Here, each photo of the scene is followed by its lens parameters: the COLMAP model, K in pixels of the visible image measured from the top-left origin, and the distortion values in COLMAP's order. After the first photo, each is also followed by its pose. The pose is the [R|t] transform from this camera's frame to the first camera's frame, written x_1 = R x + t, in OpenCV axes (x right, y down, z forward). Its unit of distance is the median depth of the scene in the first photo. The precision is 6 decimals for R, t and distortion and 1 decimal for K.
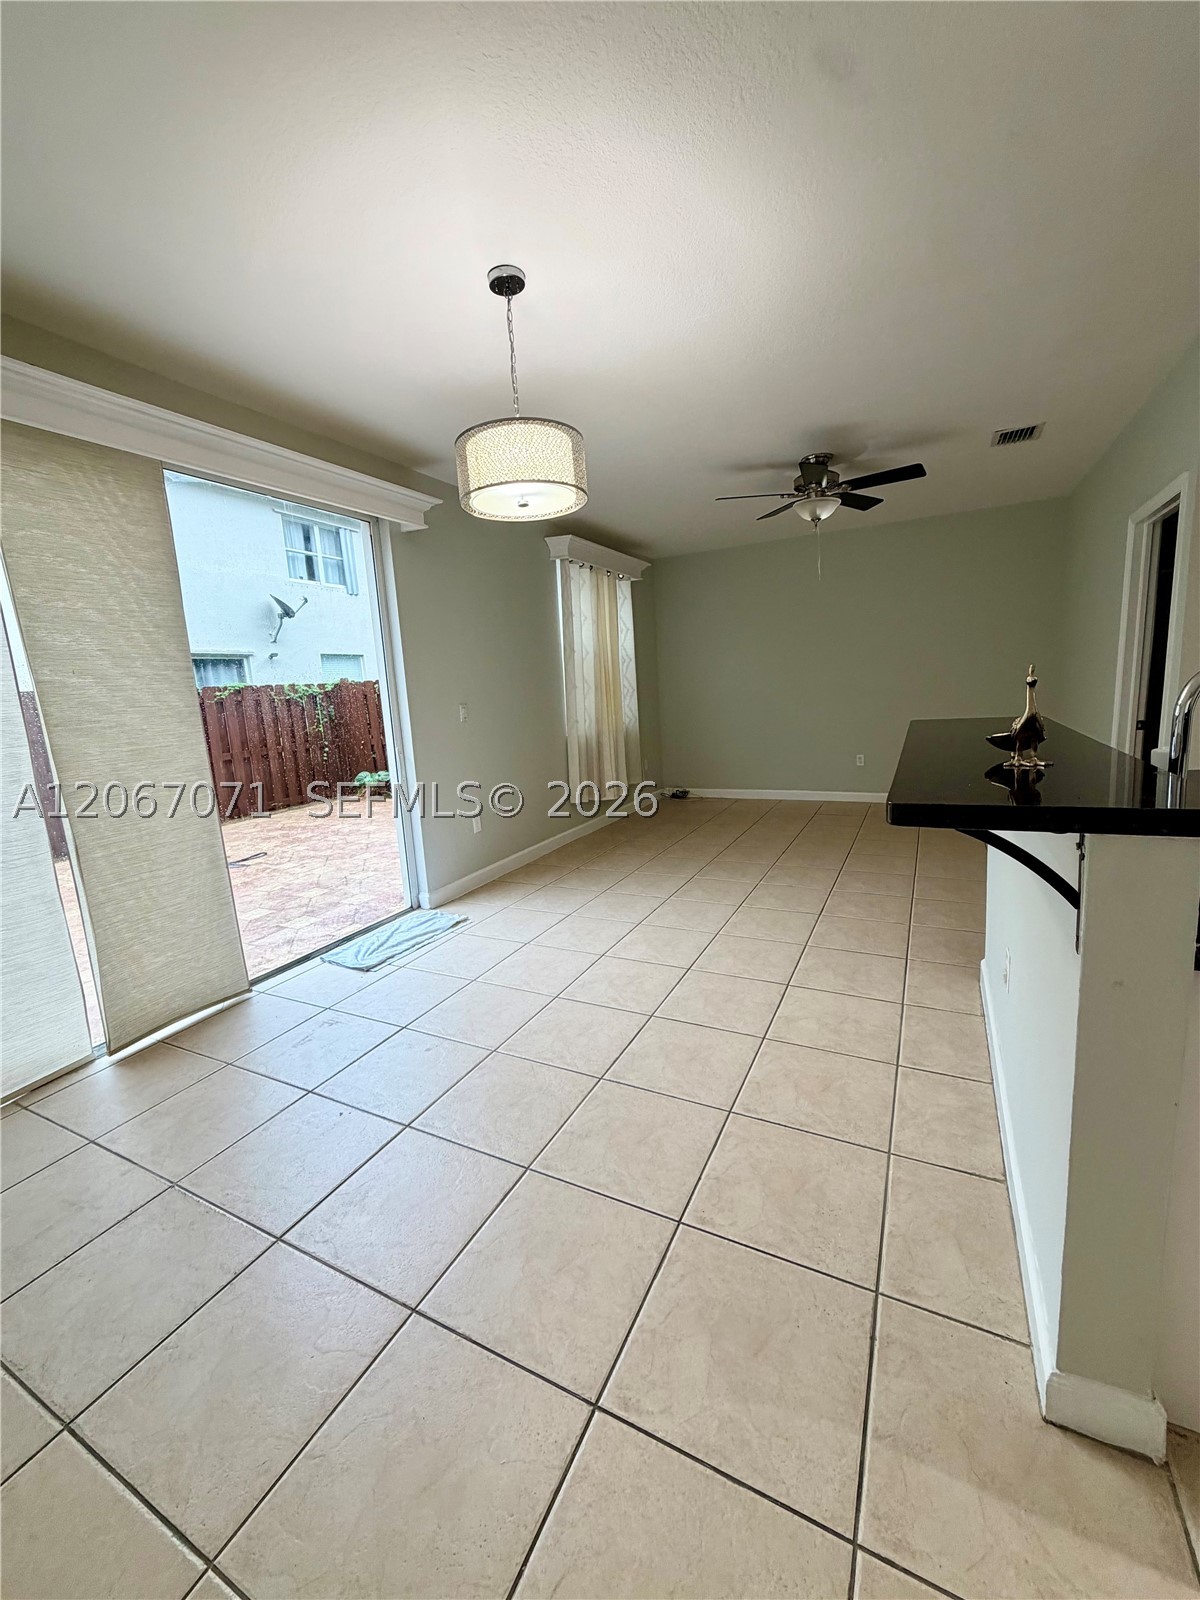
lens RADIAL K [[638.3, 0, 594.9], [0, 638.3, 793.1], [0, 0, 1]] dist [-0.000274, -0.000090]
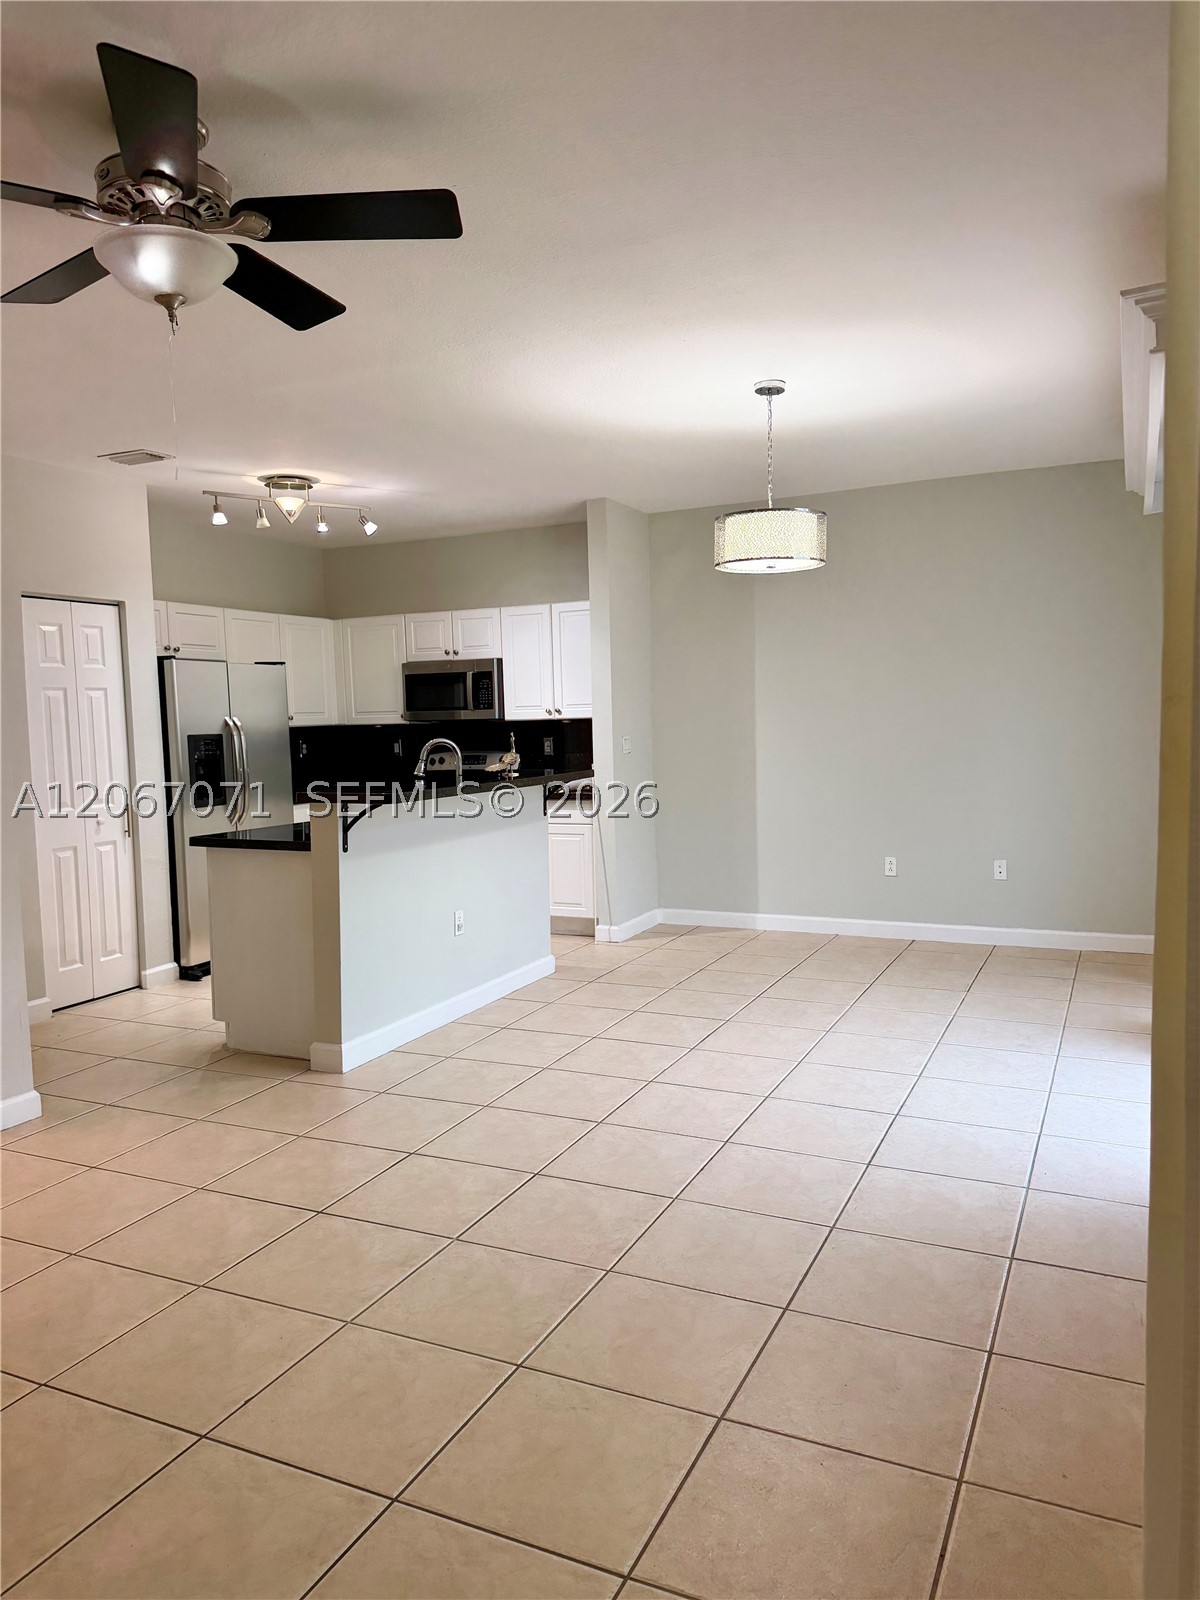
lens RADIAL K [[1122.1, 0, 600.0], [0, 1122.1, 800.0], [0, 0, 1]] dist [0.000229, -0.000067]
pose [[-0.995376, 0.088744, -0.036761, 0.248589], [0.077522, 0.968140, 0.238107, -0.442185], [0.056720, 0.234156, -0.970543, 2.457001]]
